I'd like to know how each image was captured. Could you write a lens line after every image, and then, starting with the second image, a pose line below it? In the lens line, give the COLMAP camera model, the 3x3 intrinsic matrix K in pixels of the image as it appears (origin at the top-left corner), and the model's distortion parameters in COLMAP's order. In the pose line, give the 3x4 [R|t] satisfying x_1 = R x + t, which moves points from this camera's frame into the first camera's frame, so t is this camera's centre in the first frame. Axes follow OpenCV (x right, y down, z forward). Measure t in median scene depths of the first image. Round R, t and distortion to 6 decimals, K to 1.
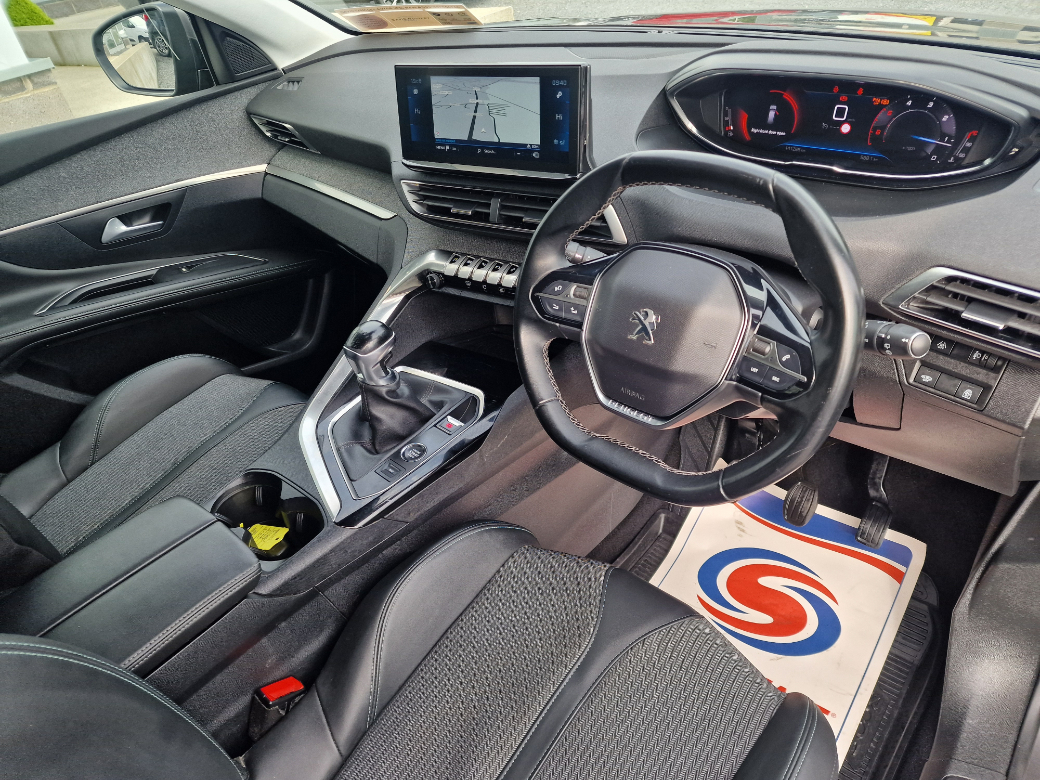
lens RADIAL K [[695.6, 0, 520.0], [0, 695.6, 390.0], [0, 0, 1]] dist [0.086256, -0.083618]
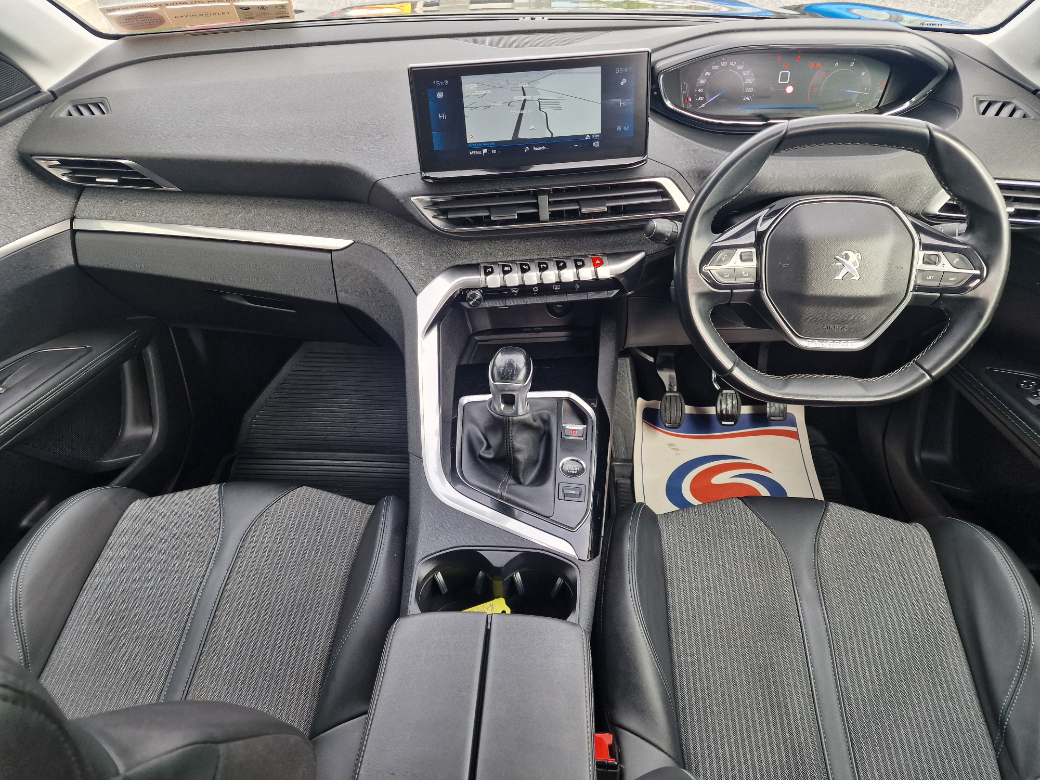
lens RADIAL K [[695.6, 0, 520.0], [0, 695.6, 390.0], [0, 0, 1]] dist [0.086256, -0.083618]
pose [[0.793789, -0.312729, 0.521631, -0.637513], [0.304928, 0.946728, 0.103561, -0.127136], [-0.526229, 0.076854, 0.846862, 0.212655]]
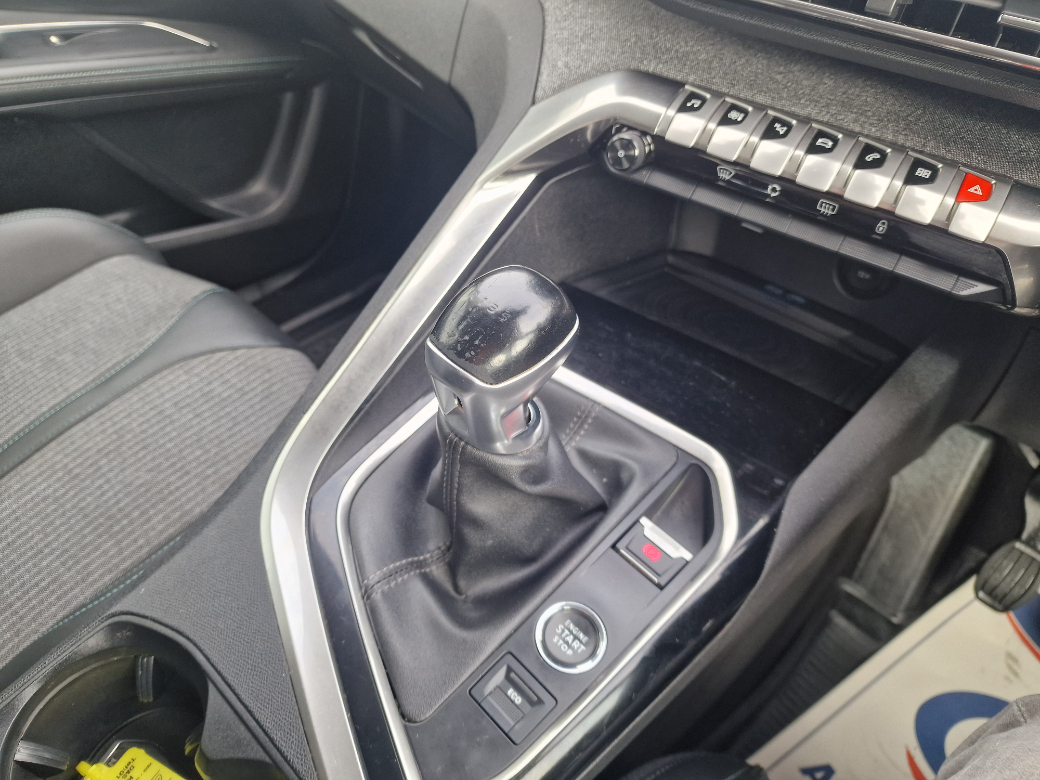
lens RADIAL K [[706.8, 0, 520.0], [0, 706.8, 390.0], [0, 0, 1]] dist [-0.001005, -0.003109]
pose [[0.989212, 0.122984, 0.079591, -0.213748], [-0.136577, 0.970746, 0.197481, -0.103027], [-0.052976, -0.206221, 0.977070, 0.628035]]
